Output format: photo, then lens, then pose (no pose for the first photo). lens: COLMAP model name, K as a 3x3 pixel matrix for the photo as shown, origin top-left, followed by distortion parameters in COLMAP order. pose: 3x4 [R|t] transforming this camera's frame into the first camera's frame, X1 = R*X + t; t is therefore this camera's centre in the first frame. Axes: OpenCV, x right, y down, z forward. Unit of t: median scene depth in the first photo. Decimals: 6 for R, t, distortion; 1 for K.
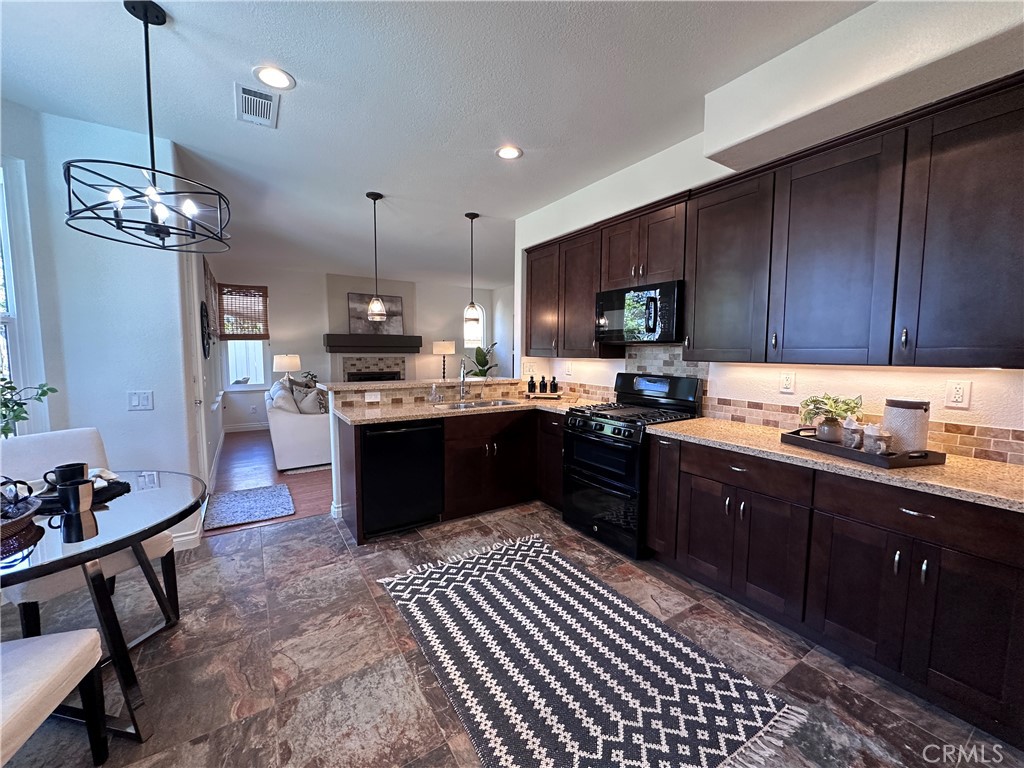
lens RADIAL K [[408.3, 0, 510.6], [0, 408.3, 385.8], [0, 0, 1]] dist [-0.001124, -0.000080]
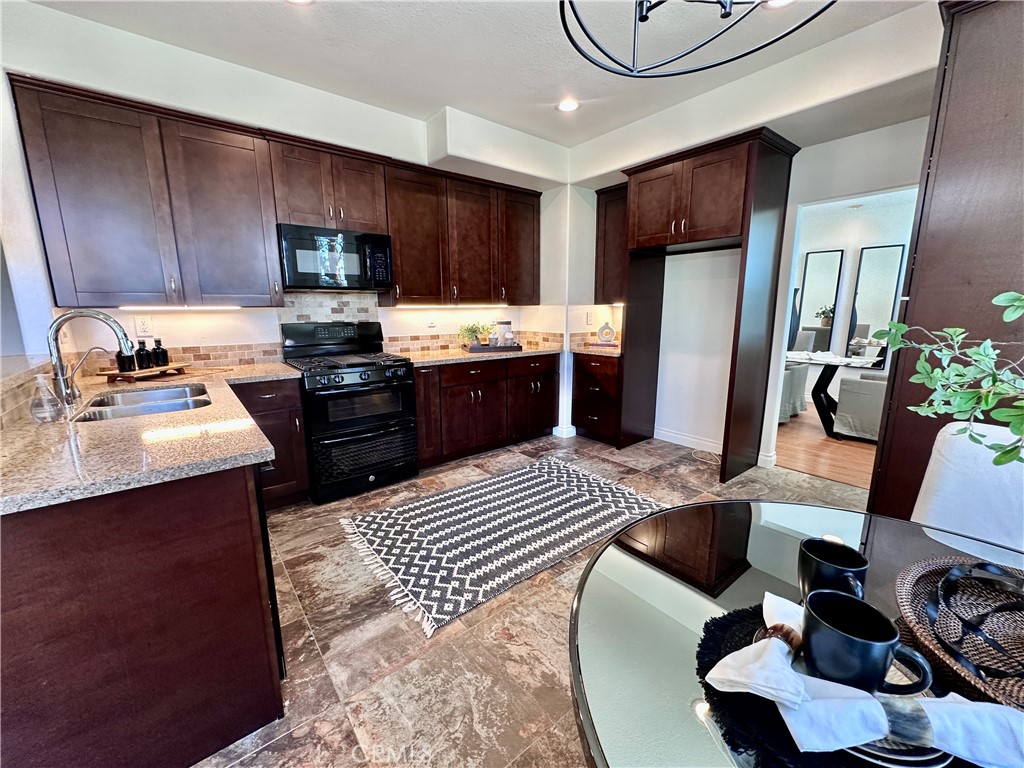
lens RADIAL K [[408.3, 0, 512.9], [0, 408.3, 384.0], [0, 0, 1]] dist [-0.001124, -0.000080]
pose [[-0.104242, -0.185238, 0.977149, -1.046022], [0.094758, 0.976182, 0.195163, -0.049360], [-0.990027, 0.112937, -0.084207, 0.995545]]
